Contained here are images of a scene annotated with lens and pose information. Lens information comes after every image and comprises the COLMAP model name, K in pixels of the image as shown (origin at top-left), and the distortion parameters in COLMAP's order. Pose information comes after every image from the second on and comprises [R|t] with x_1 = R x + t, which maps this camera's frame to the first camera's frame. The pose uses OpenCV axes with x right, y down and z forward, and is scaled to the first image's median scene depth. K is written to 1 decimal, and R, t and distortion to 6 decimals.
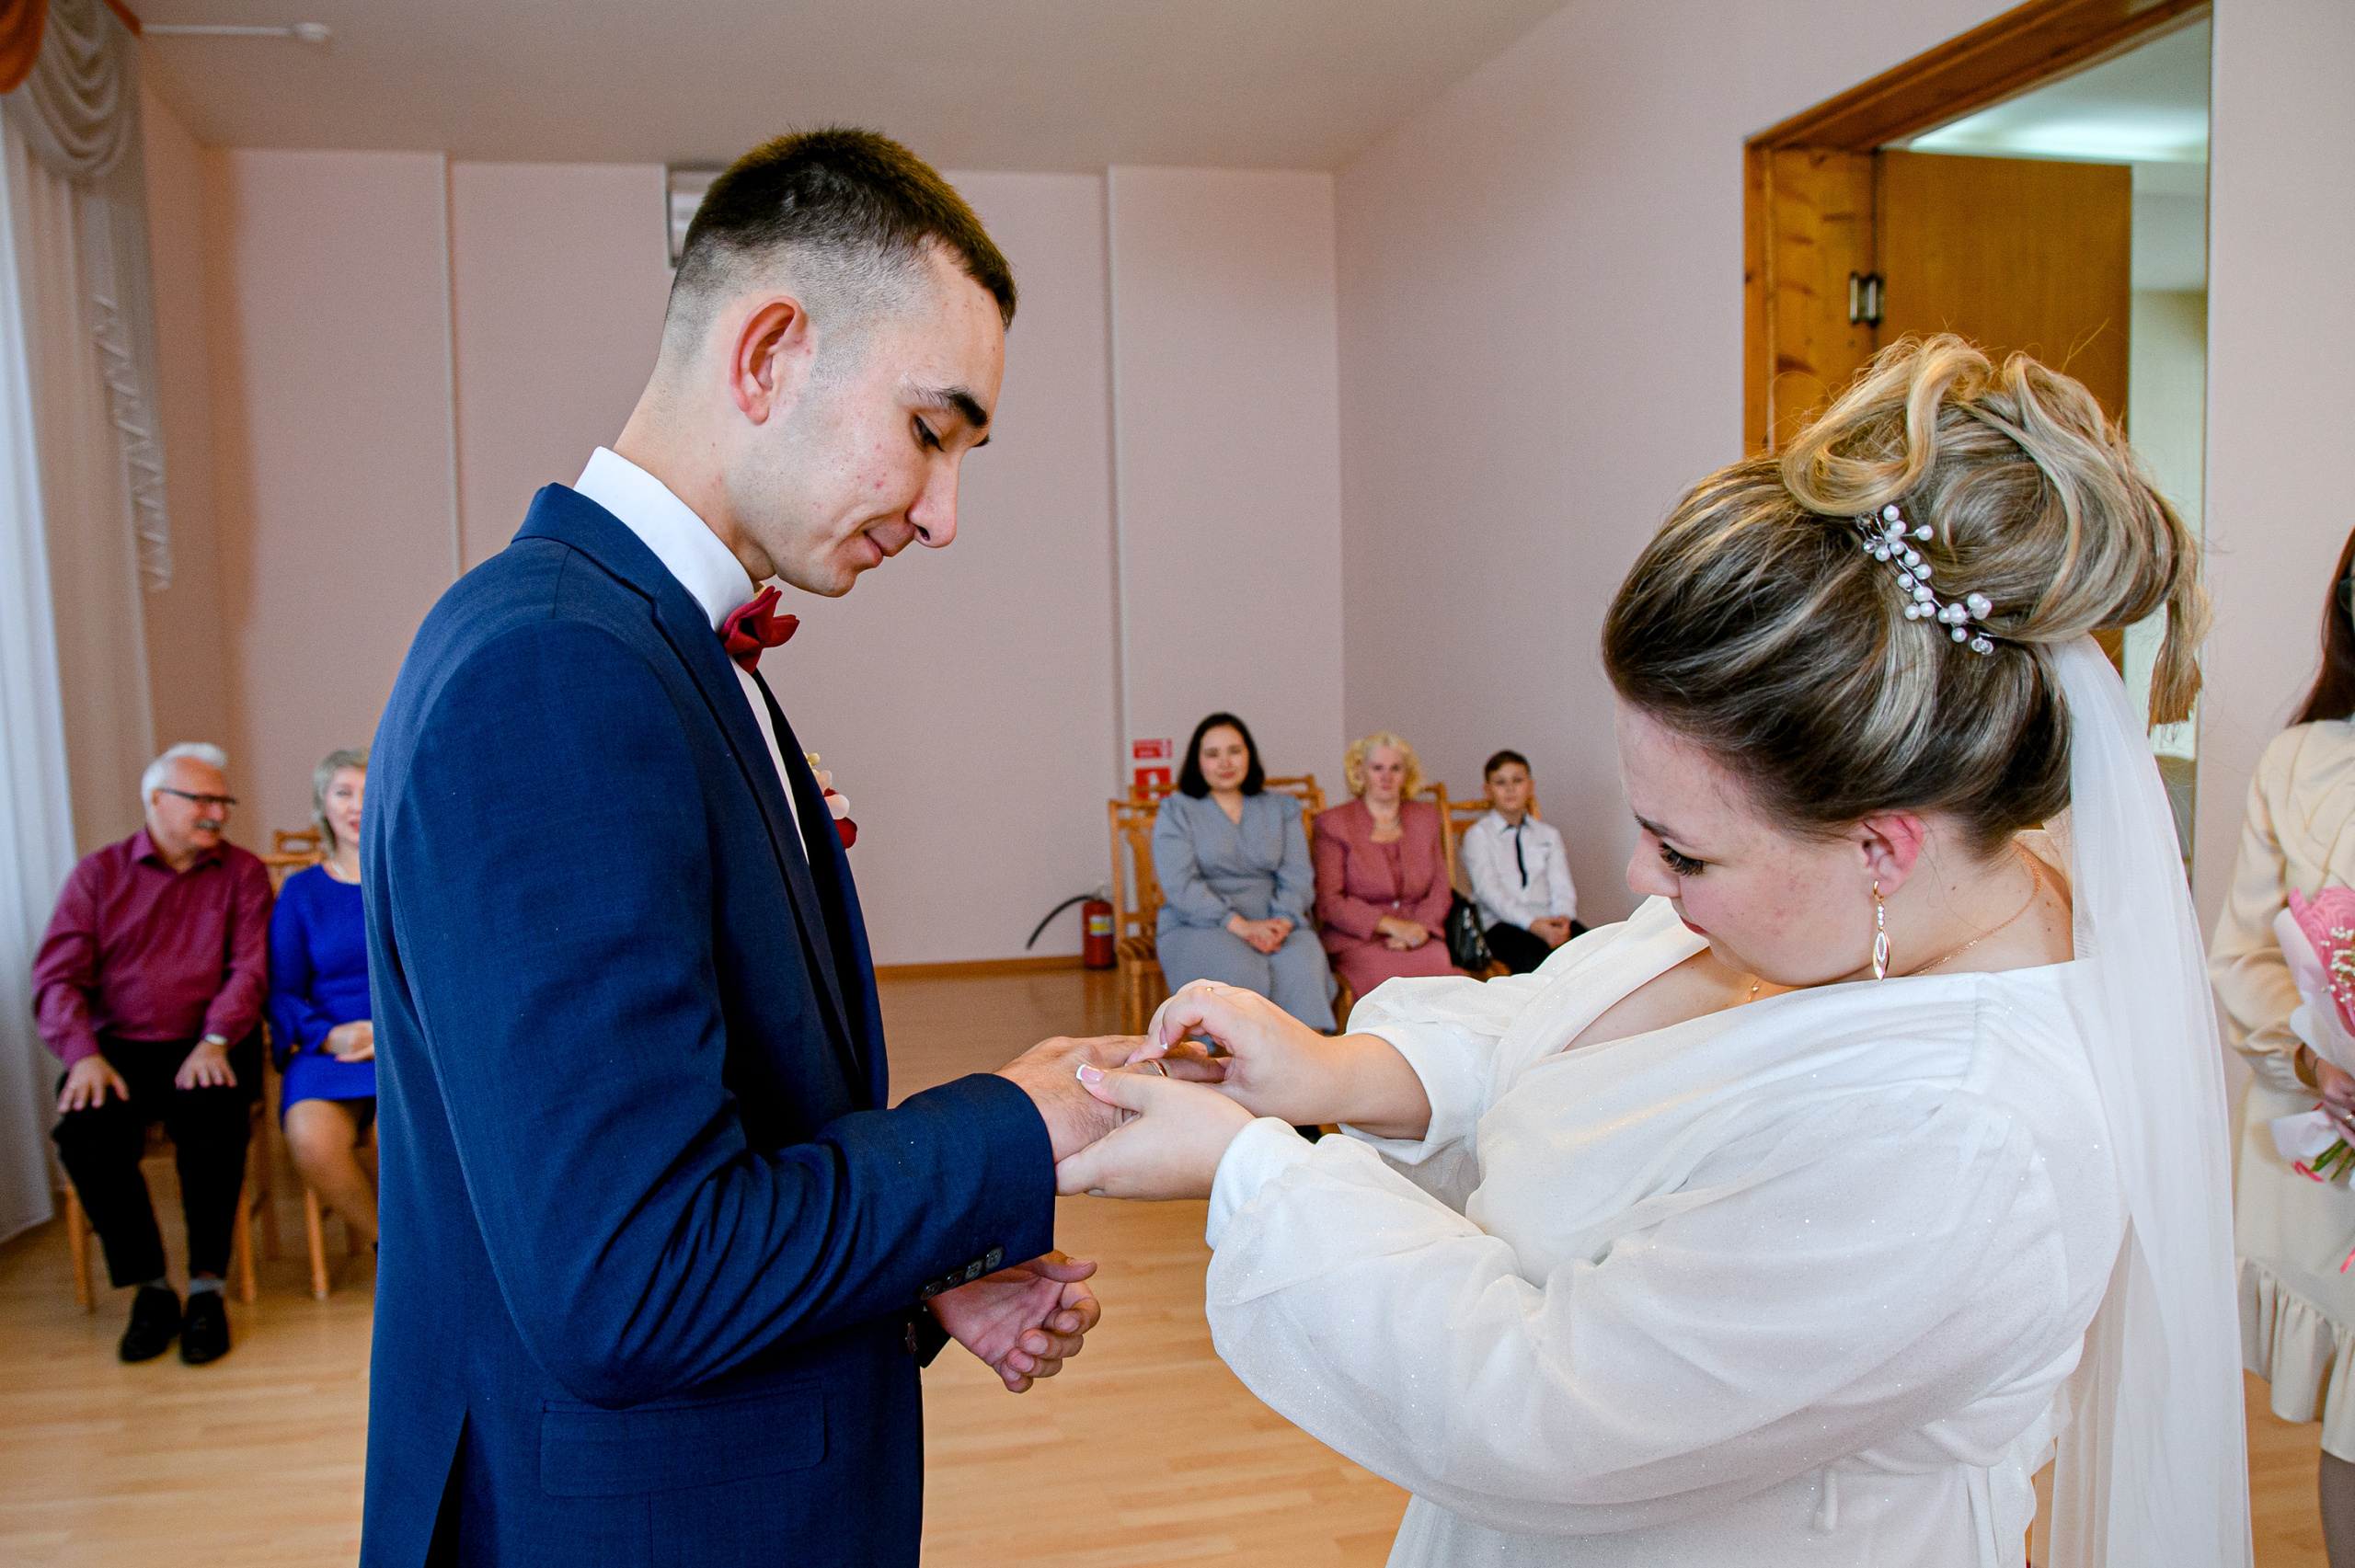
lens RADIAL K [[1879.2, 0, 1061.7], [0, 1879.2, 803.9], [0, 0, 1]] dist [-0.120621, 0.075413]
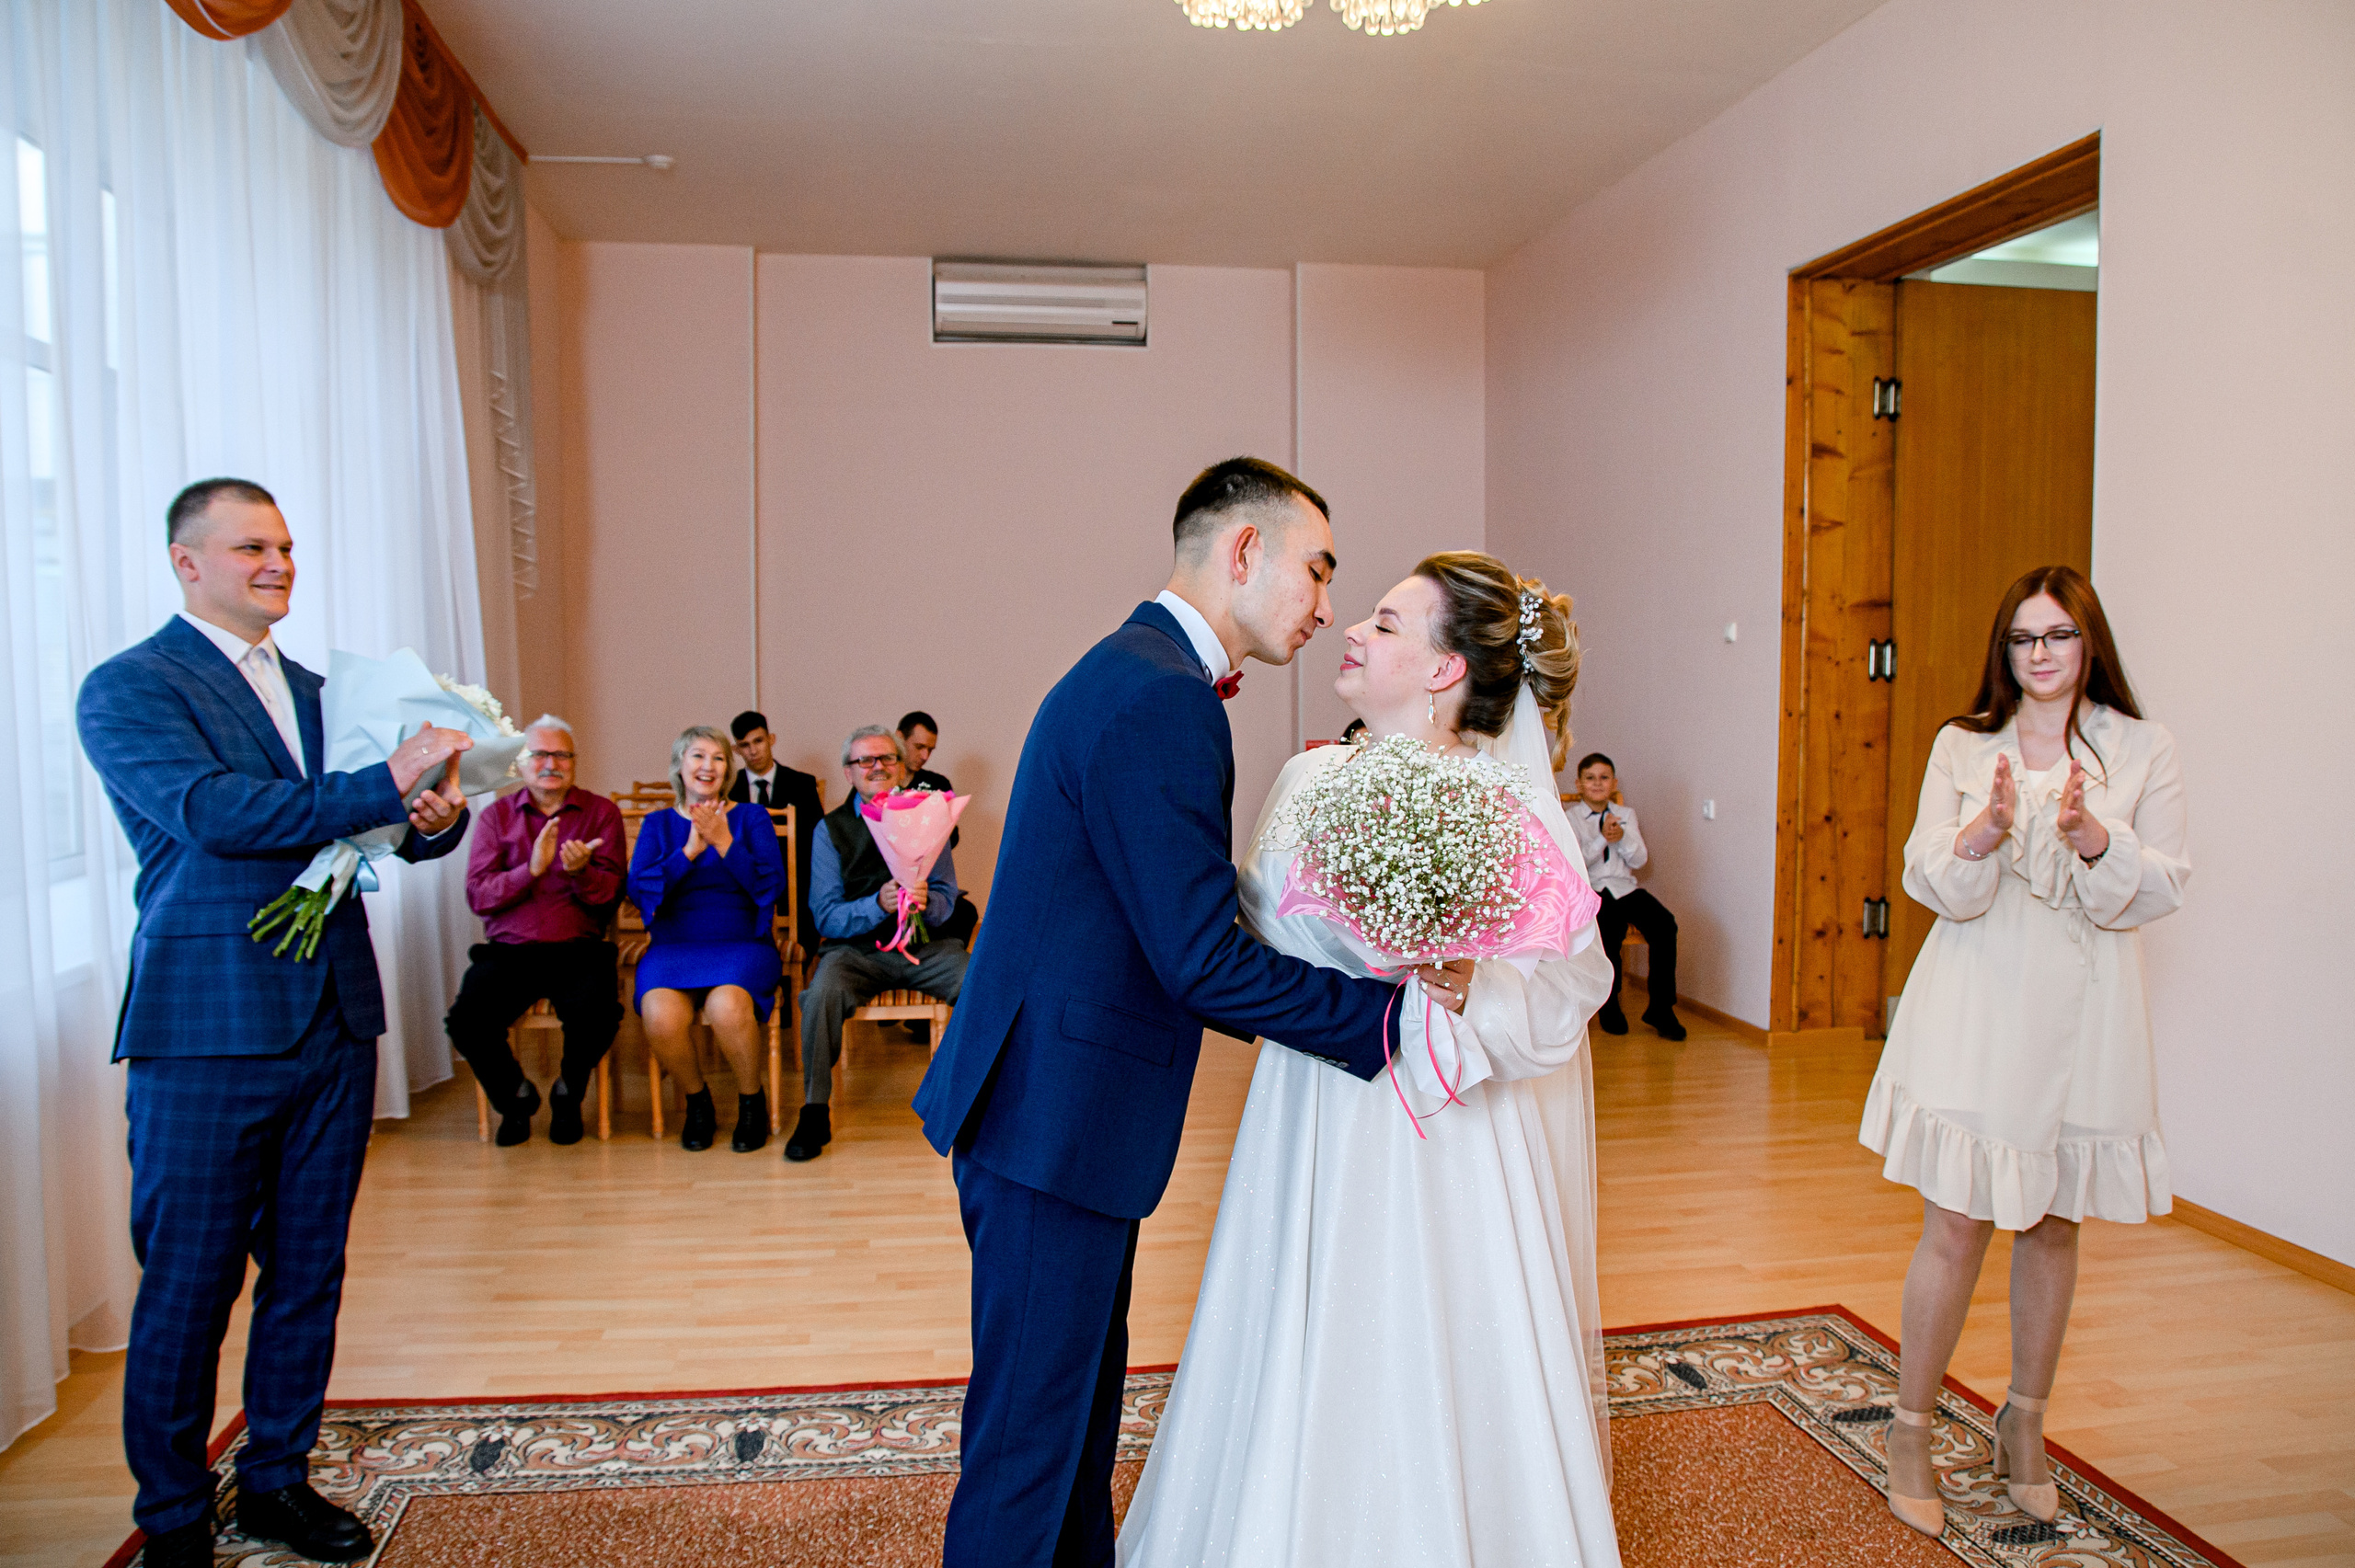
lens RADIAL K [[1747.2, 0, 1191.7], [0, 1747.2, 766.8], [0, 0, 1]] dist [-0.133101, 0.094957]
pose [[0.998646, 0.025729, -0.045211, 0.024552], [-0.026628, 0.999457, -0.019390, 0.010759], [0.044687, 0.020568, 0.998789, -0.179945]]
